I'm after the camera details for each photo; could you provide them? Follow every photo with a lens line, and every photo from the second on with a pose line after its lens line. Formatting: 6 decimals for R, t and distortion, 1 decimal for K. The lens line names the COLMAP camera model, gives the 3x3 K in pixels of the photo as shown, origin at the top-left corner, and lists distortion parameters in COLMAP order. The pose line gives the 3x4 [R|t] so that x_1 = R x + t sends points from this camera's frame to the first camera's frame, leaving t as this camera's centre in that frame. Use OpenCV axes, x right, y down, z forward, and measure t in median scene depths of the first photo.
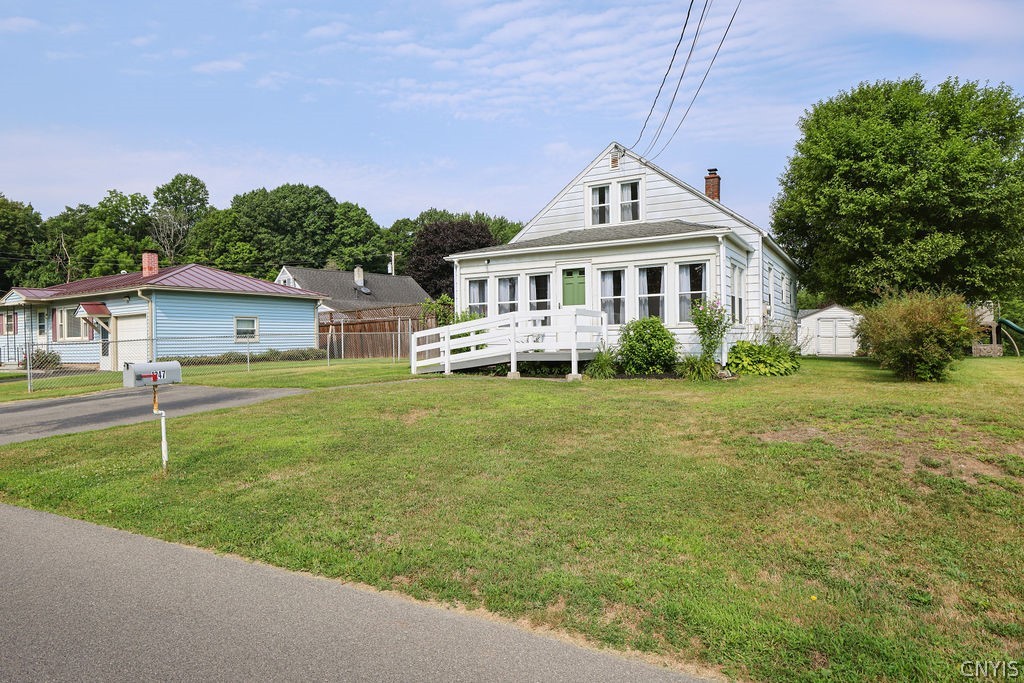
lens RADIAL K [[647.6, 0, 485.5], [0, 647.6, 339.7], [0, 0, 1]] dist [-0.003336, -0.001339]
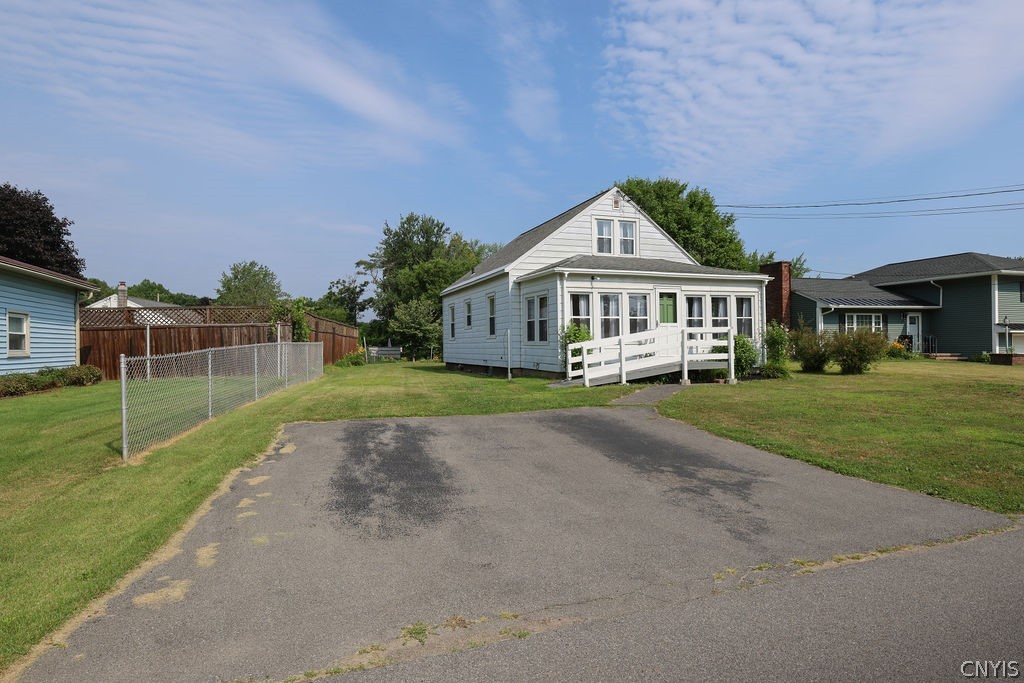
lens RADIAL K [[607.7, 0, 512.0], [0, 607.7, 341.5], [0, 0, 1]] dist [0.004316, 0.000939]
pose [[0.608119, 0.008889, 0.793796, -0.806379], [0.000777, 0.999930, -0.011792, -0.004672], [-0.793845, 0.007788, 0.608070, 0.464321]]
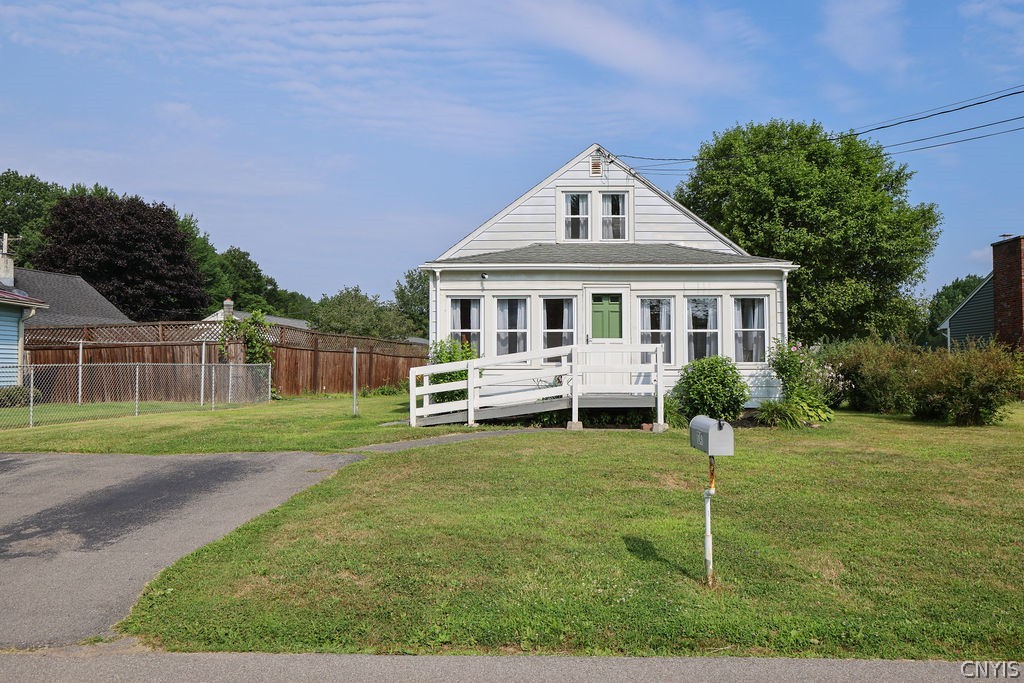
lens RADIAL K [[823.7, 0, 512.0], [0, 823.7, 341.5], [0, 0, 1]] dist [-0.005335, 0.001980]
pose [[0.865959, 0.030047, 0.499212, -0.417599], [-0.012099, 0.999160, -0.039151, -0.005863], [-0.499969, 0.027863, 0.865595, 0.135482]]
